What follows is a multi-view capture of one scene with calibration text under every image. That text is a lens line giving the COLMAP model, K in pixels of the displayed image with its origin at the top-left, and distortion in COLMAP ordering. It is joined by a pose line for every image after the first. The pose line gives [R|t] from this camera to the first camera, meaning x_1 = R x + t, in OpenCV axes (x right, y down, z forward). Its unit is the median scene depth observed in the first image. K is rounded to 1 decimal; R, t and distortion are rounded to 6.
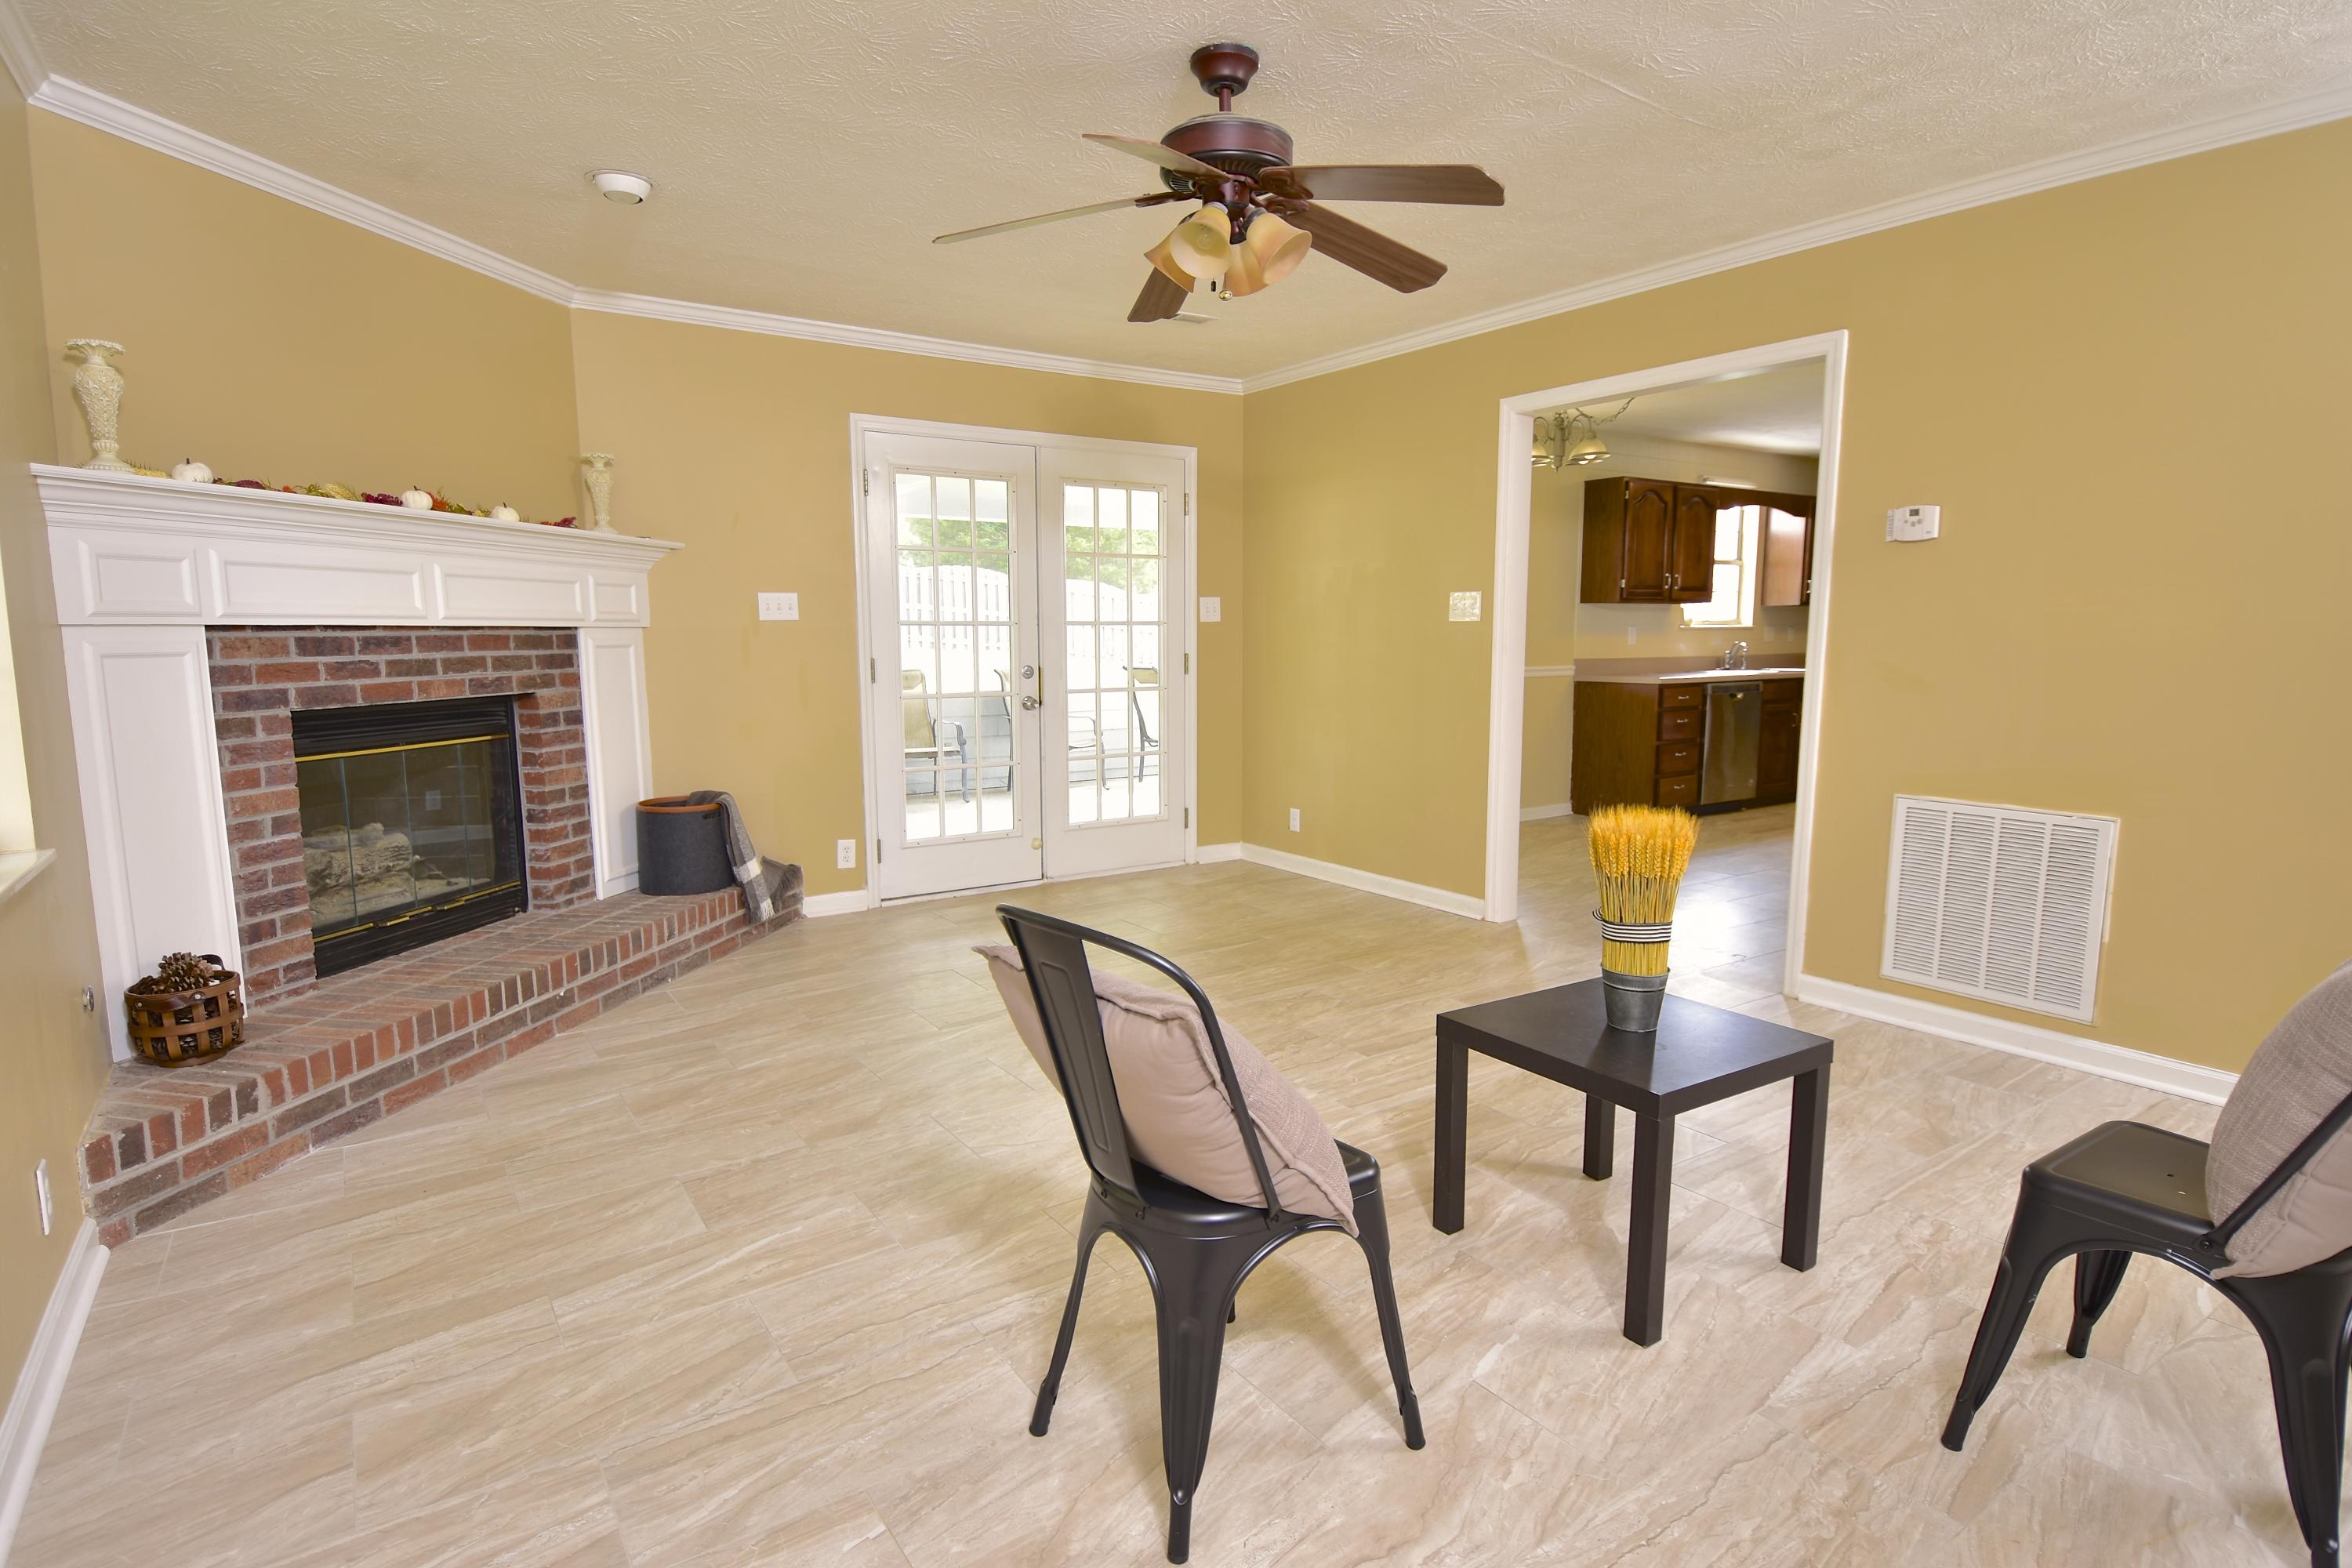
lens RADIAL K [[1196.8, 0, 1176.0], [0, 1196.8, 784.0], [0, 0, 1]] dist [0.037648, -0.039210]
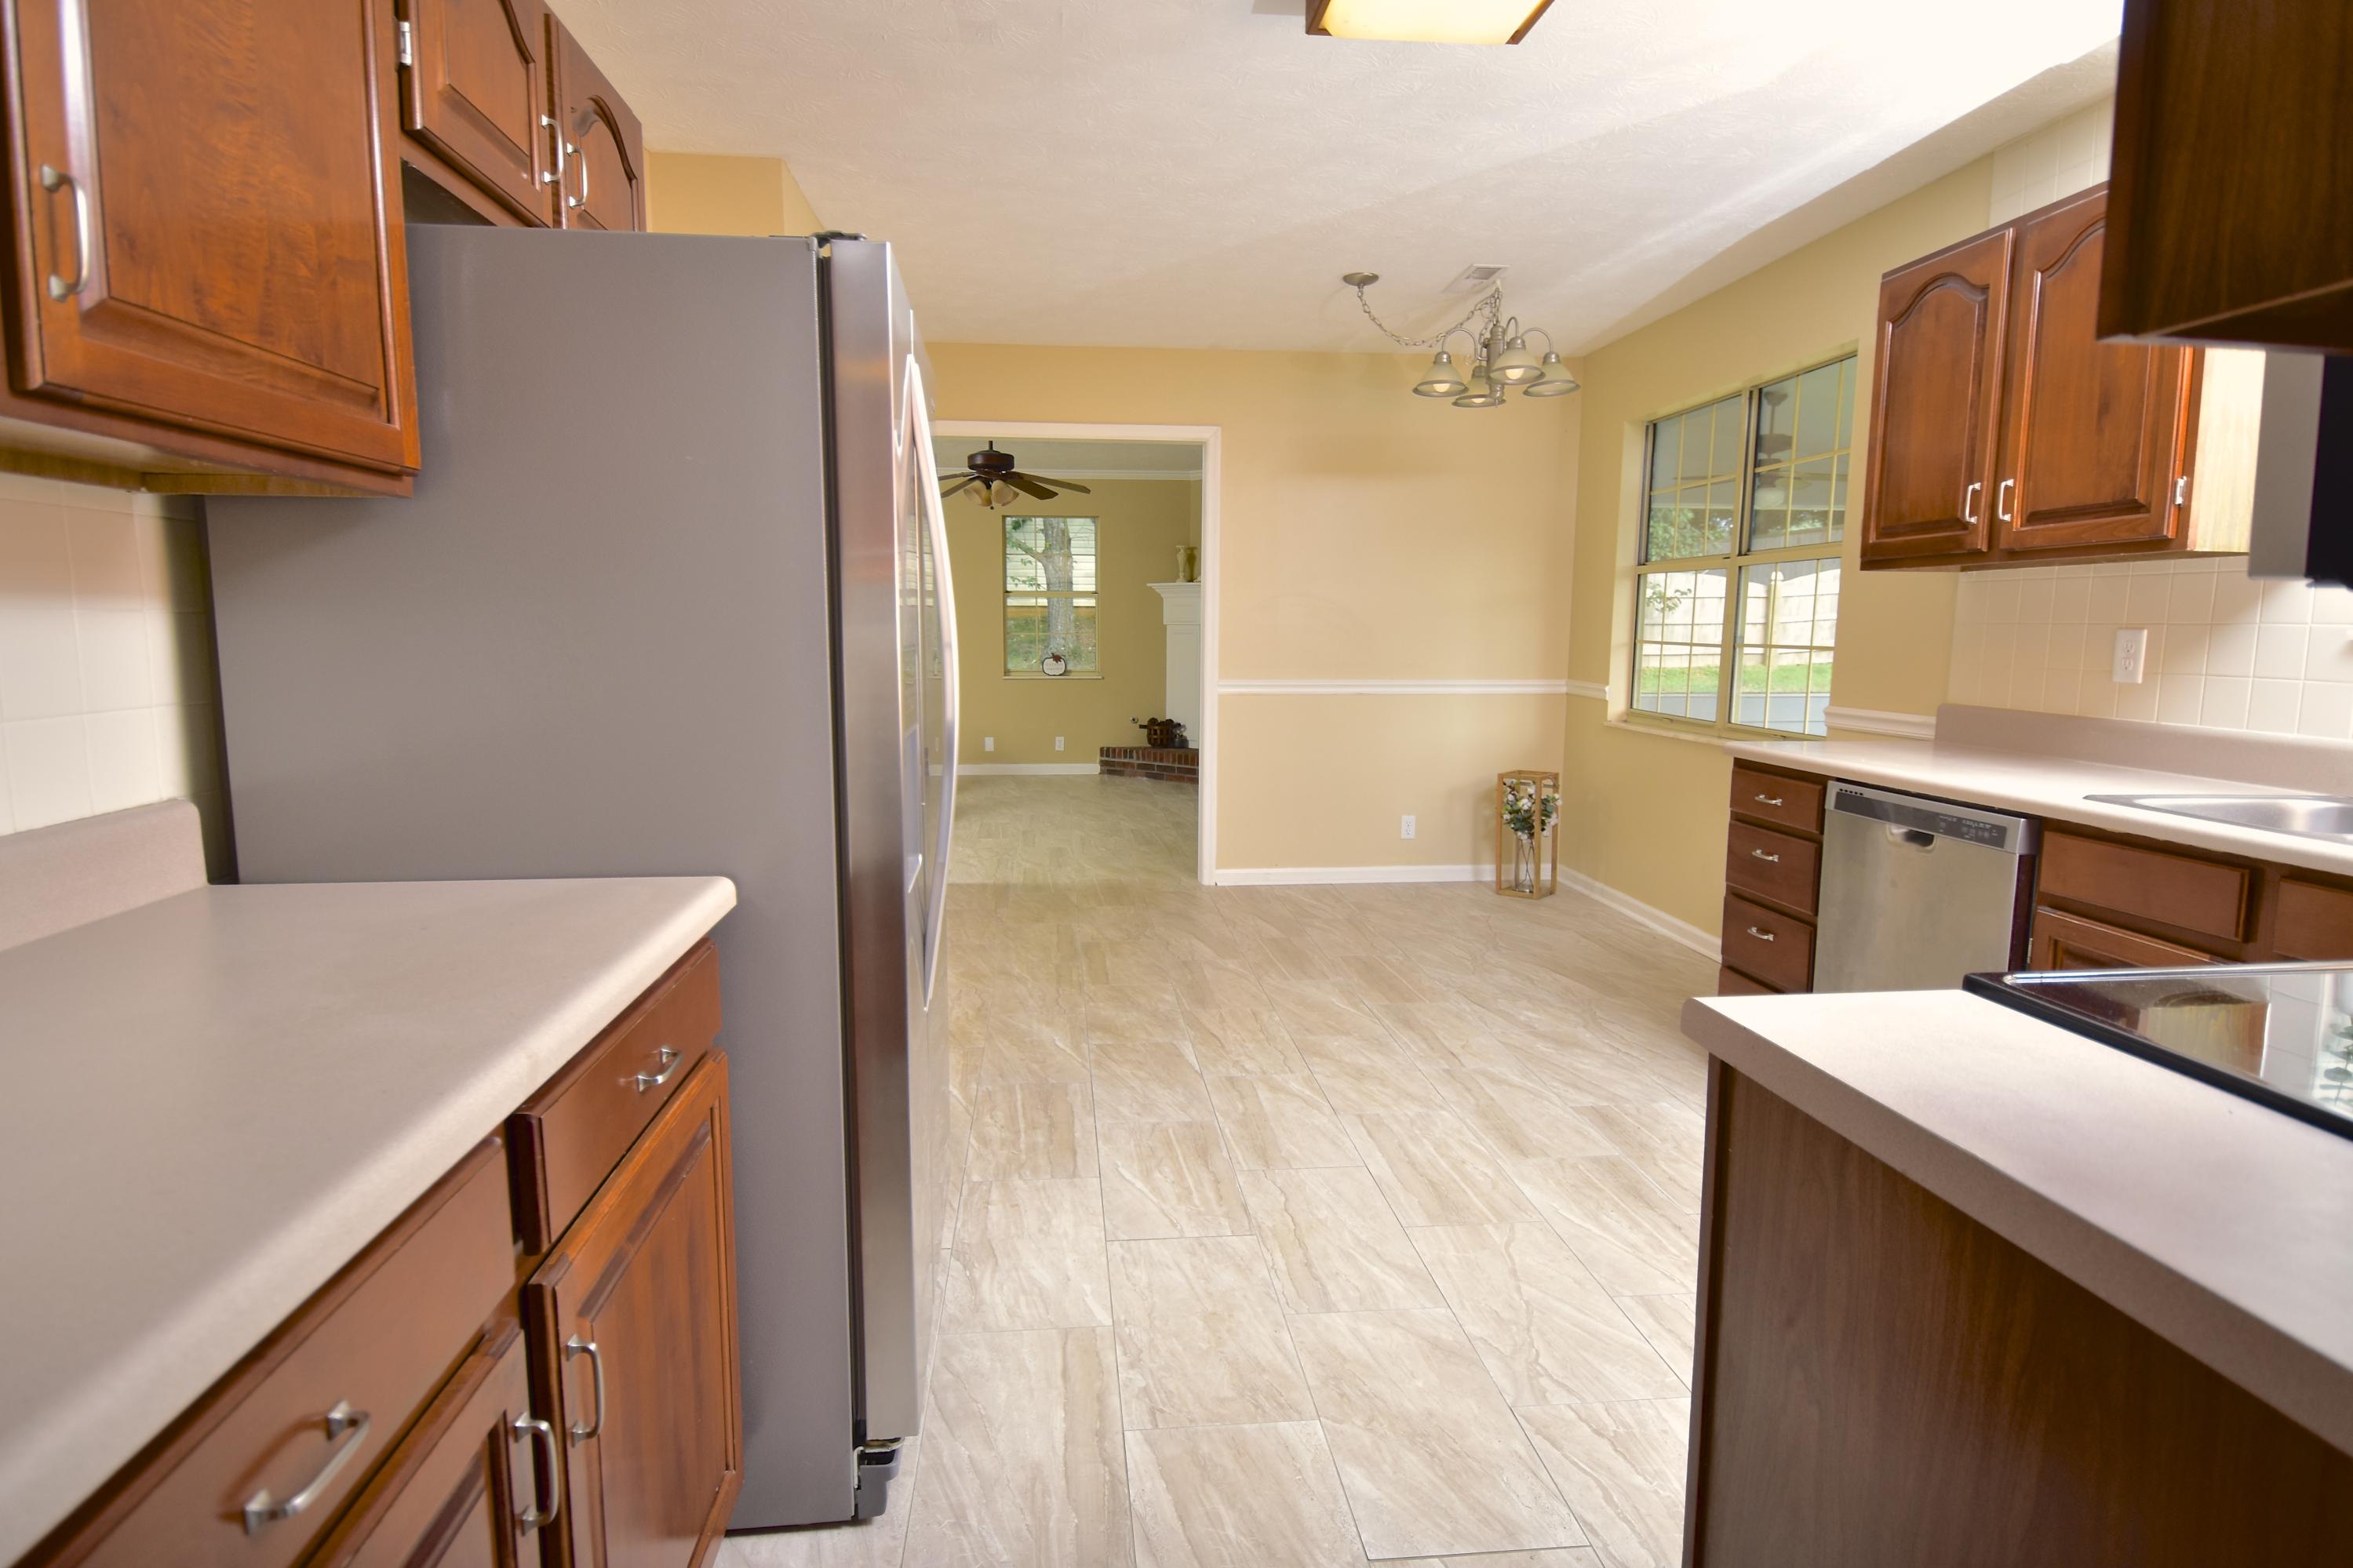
lens RADIAL K [[1197.2, 0, 1176.5], [0, 1197.2, 784.0], [0, 0, 1]] dist [0.037648, -0.039210]
pose [[-0.468566, 0.115580, -0.875835, 1.795253], [-0.118841, 0.974147, 0.192133, -0.277621], [0.875399, 0.194112, -0.442717, 2.095825]]
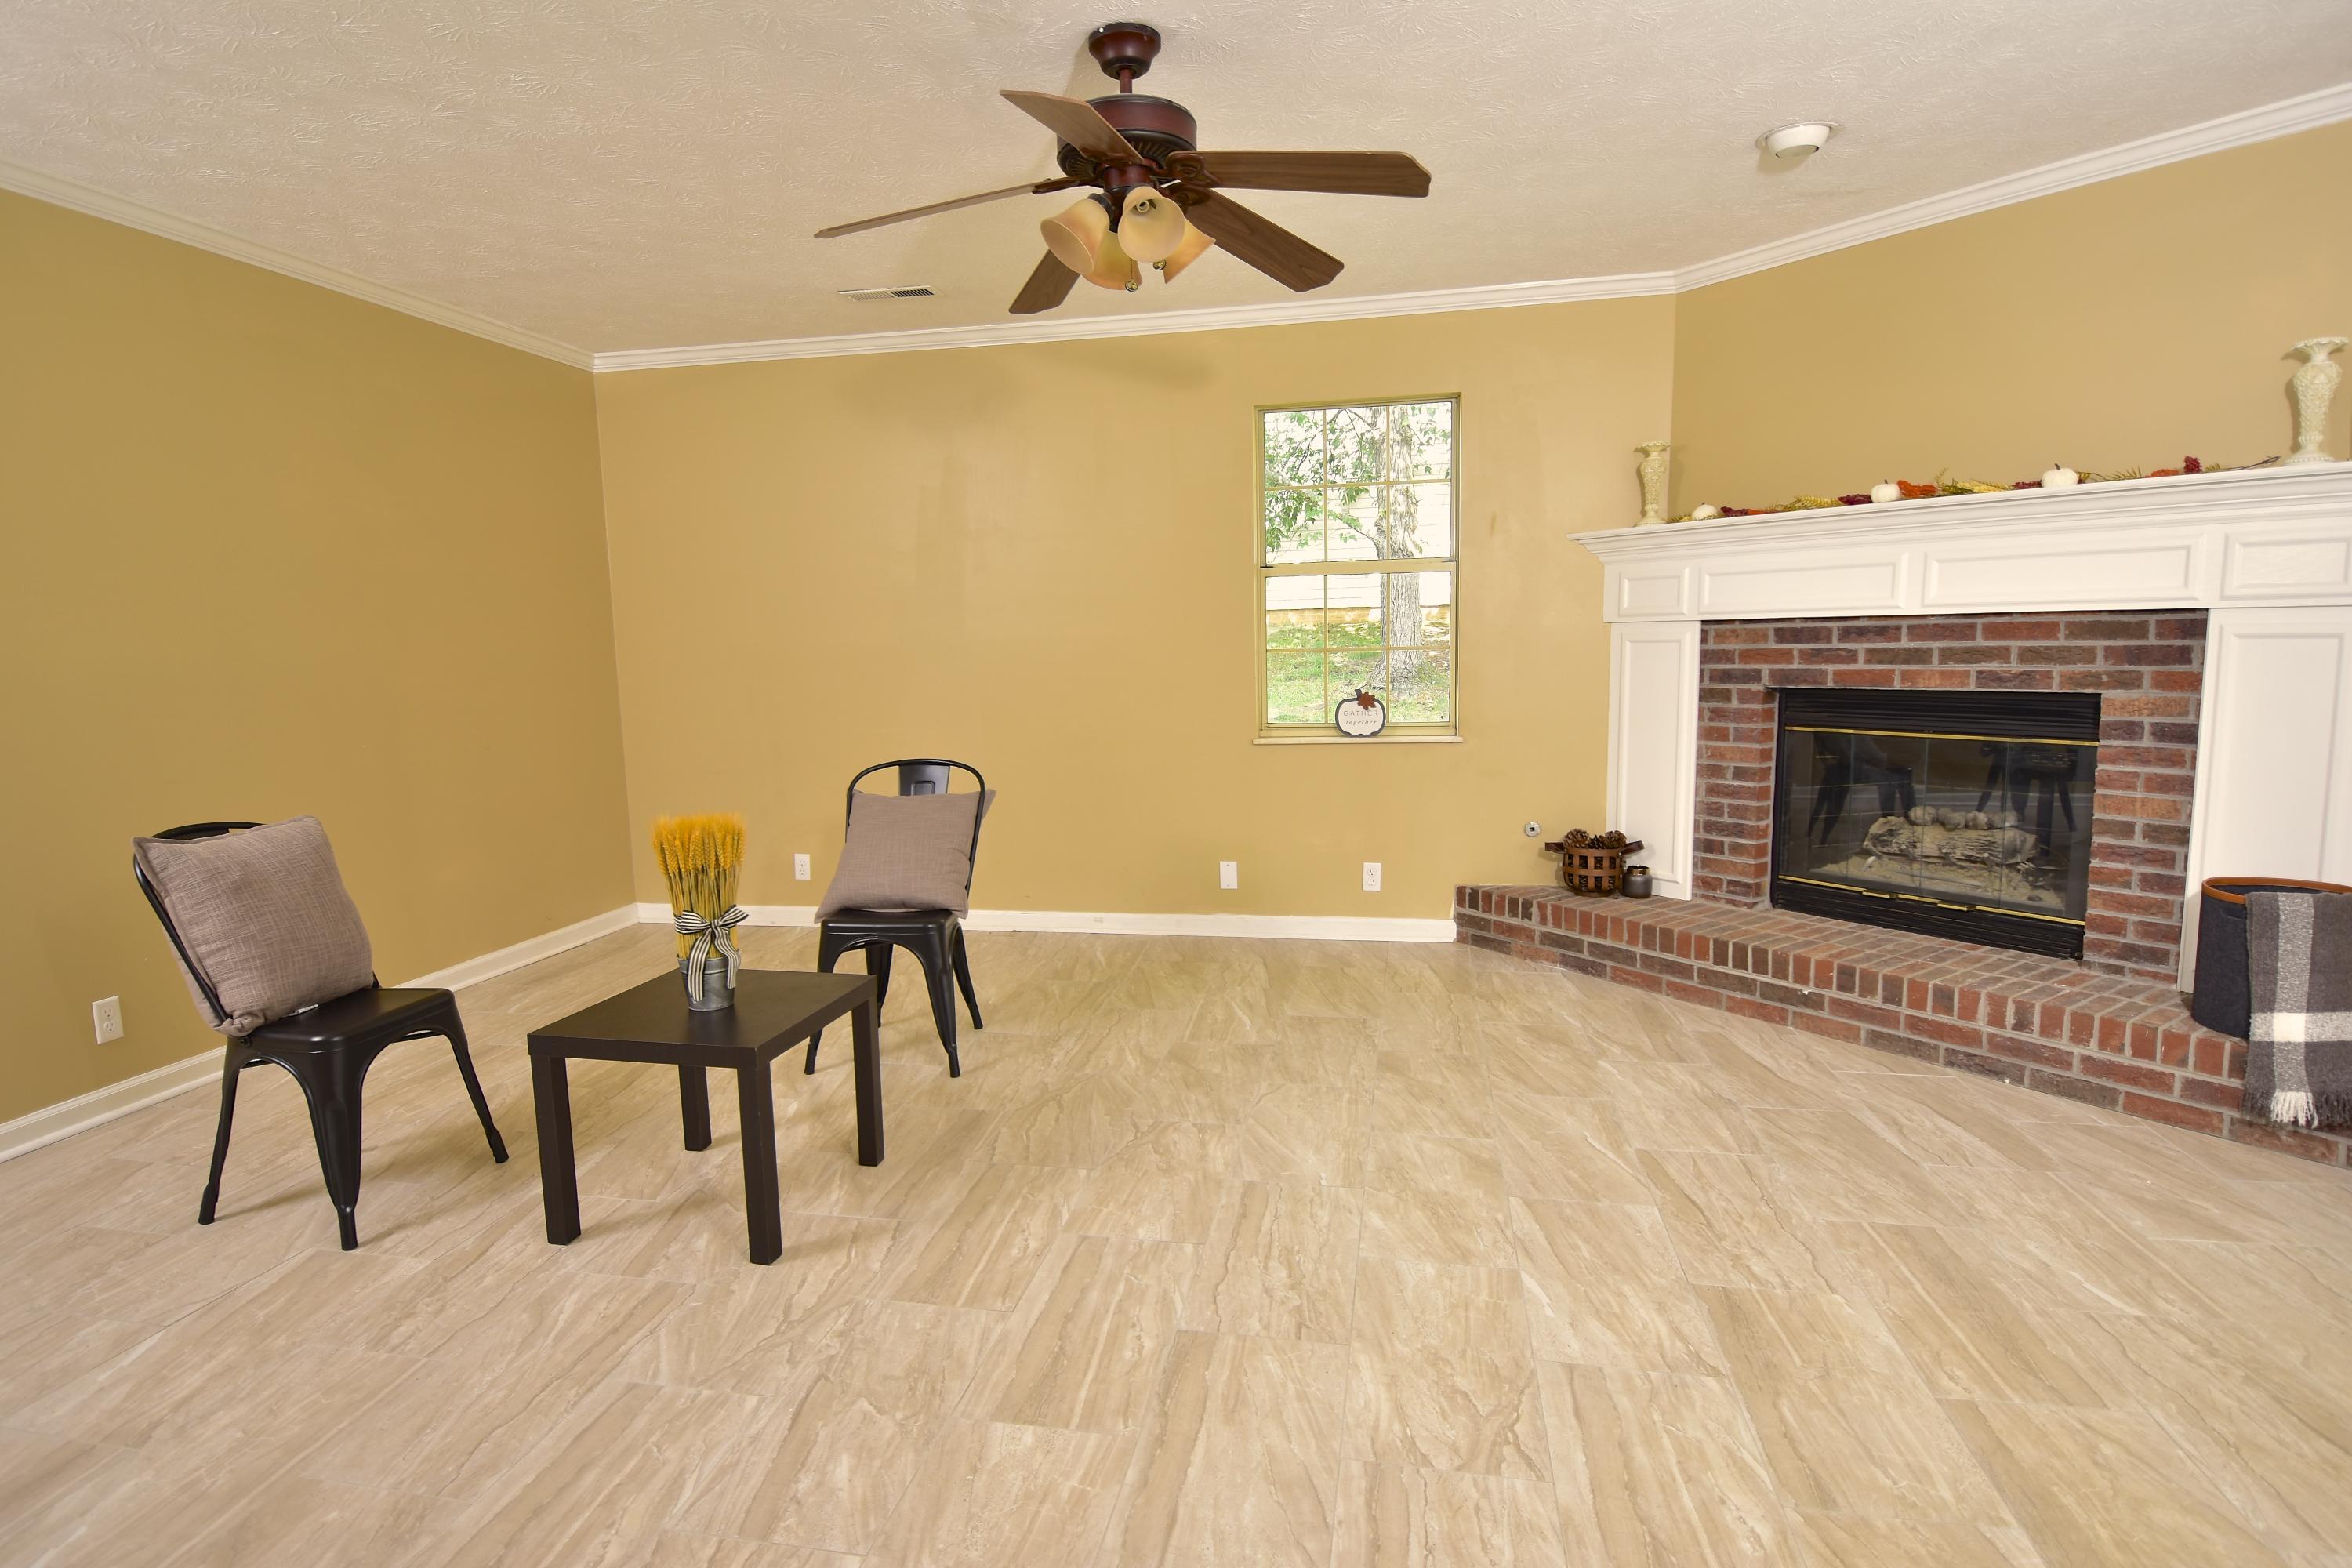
lens RADIAL K [[1196.8, 0, 1176.0], [0, 1196.8, 784.0], [0, 0, 1]] dist [0.037648, -0.039210]
pose [[-0.697181, 0.106131, -0.708995, 0.553232], [-0.066551, 0.975129, 0.211411, -0.173332], [0.713799, 0.194576, -0.672779, 1.327088]]
